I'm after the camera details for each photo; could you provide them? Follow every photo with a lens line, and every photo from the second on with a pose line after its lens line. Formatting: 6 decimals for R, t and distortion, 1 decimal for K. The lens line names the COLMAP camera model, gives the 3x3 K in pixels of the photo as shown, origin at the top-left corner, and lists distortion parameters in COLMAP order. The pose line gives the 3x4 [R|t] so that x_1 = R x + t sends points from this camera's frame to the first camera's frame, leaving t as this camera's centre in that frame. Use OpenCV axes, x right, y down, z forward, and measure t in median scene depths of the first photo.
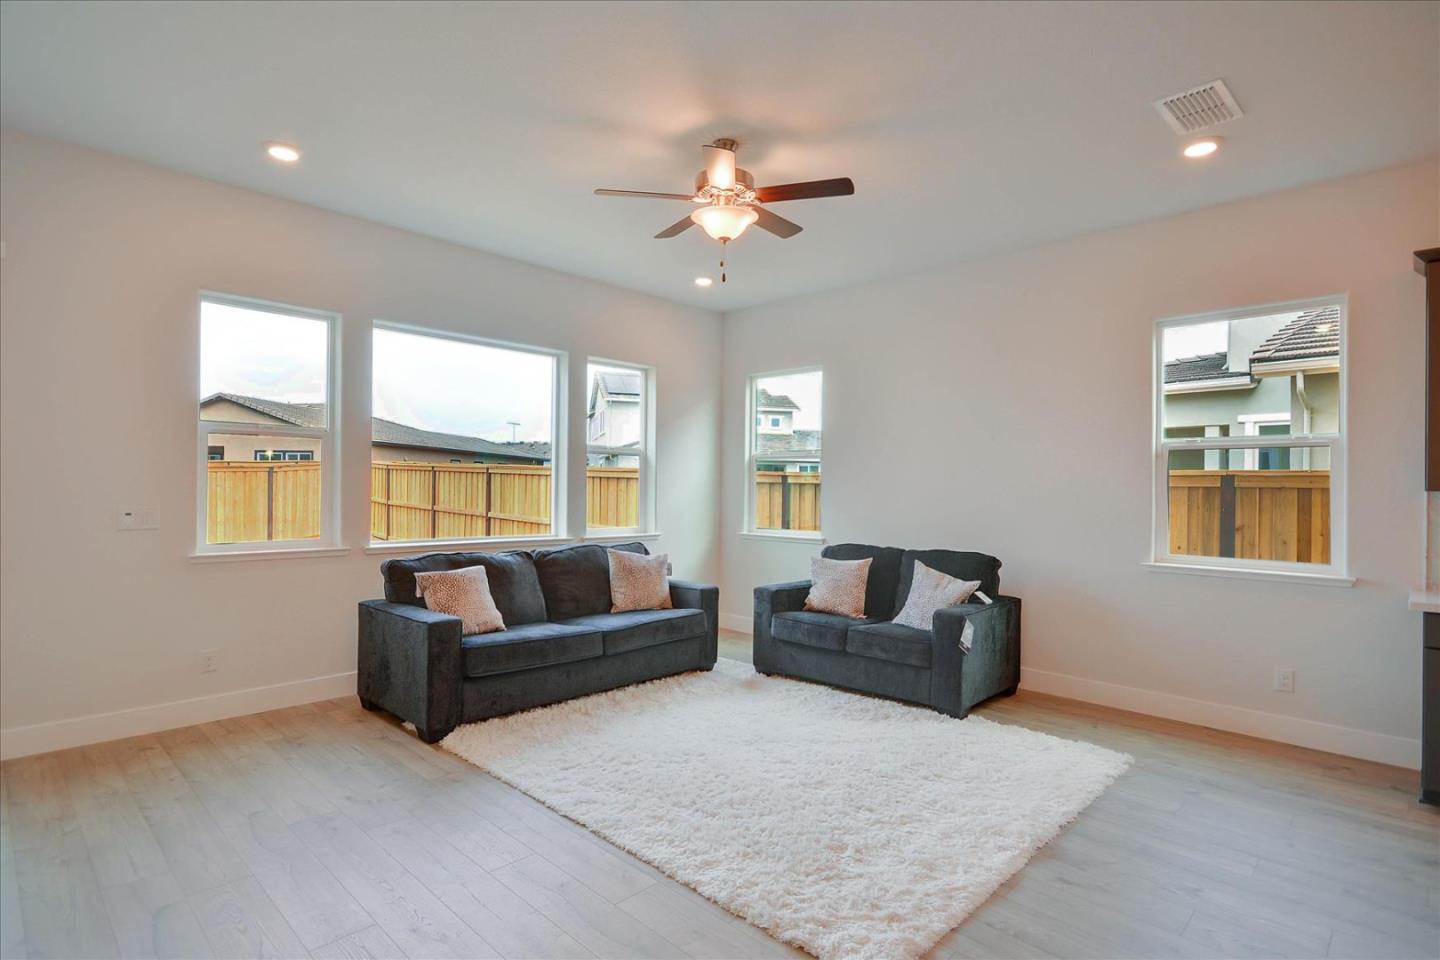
lens RADIAL K [[722.3, 0, 718.5], [0, 722.3, 483.8], [0, 0, 1]] dist [0.001362, 0.001545]
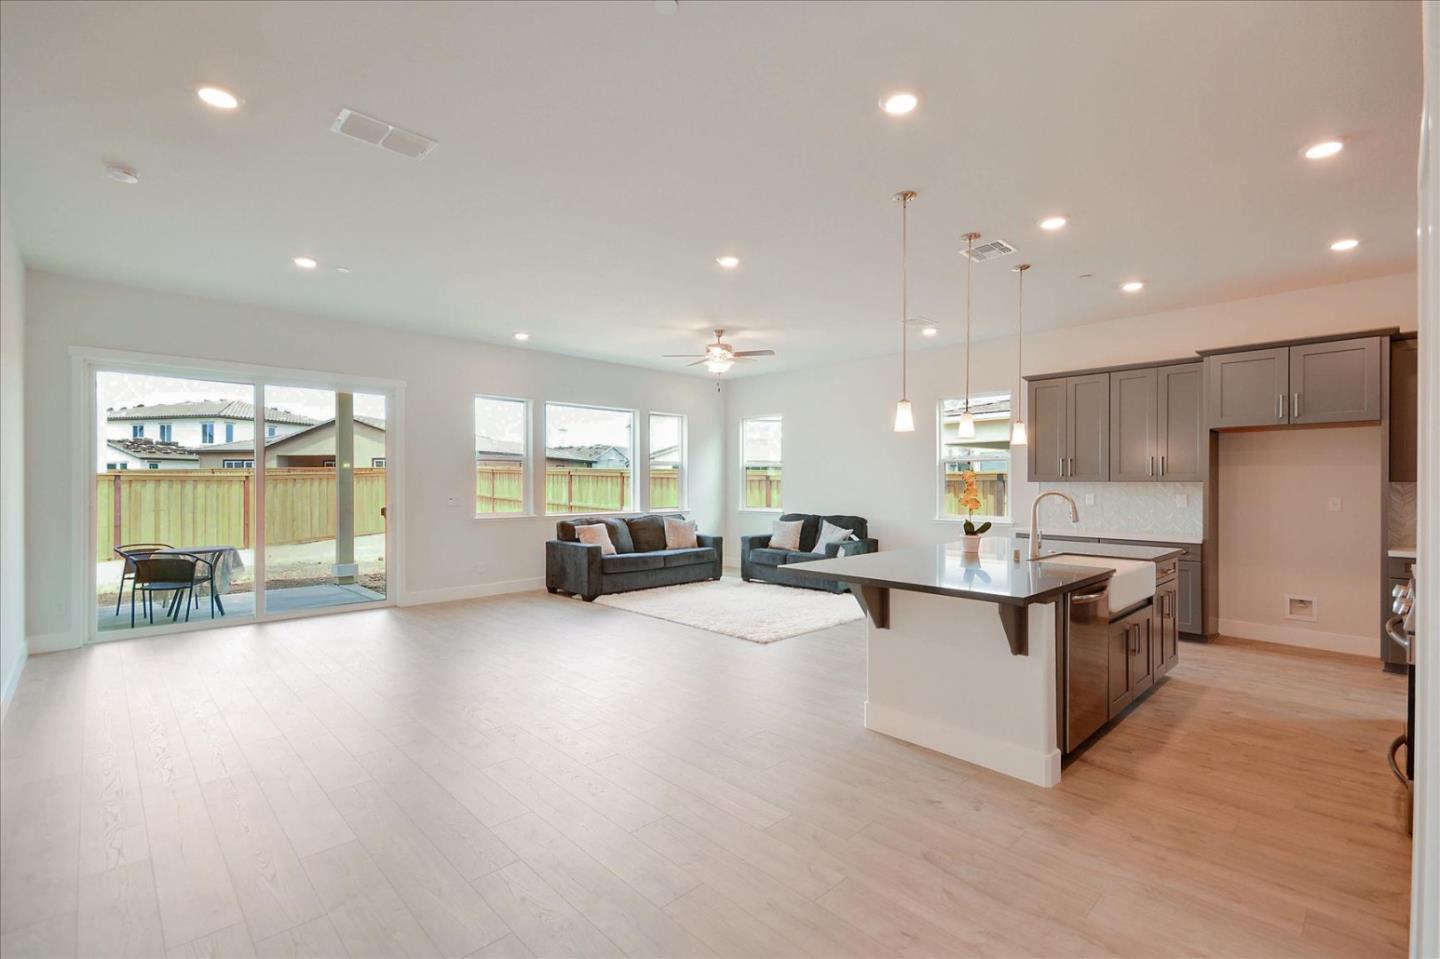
lens RADIAL K [[633.8, 0, 715.7], [0, 633.8, 480.6], [0, 0, 1]] dist [0.000038, 0.002329]
pose [[0.999298, -0.011097, -0.035772, 0.047266], [0.011134, 0.999938, 0.000826, -0.005178], [0.035761, -0.001223, 0.999360, -0.719972]]
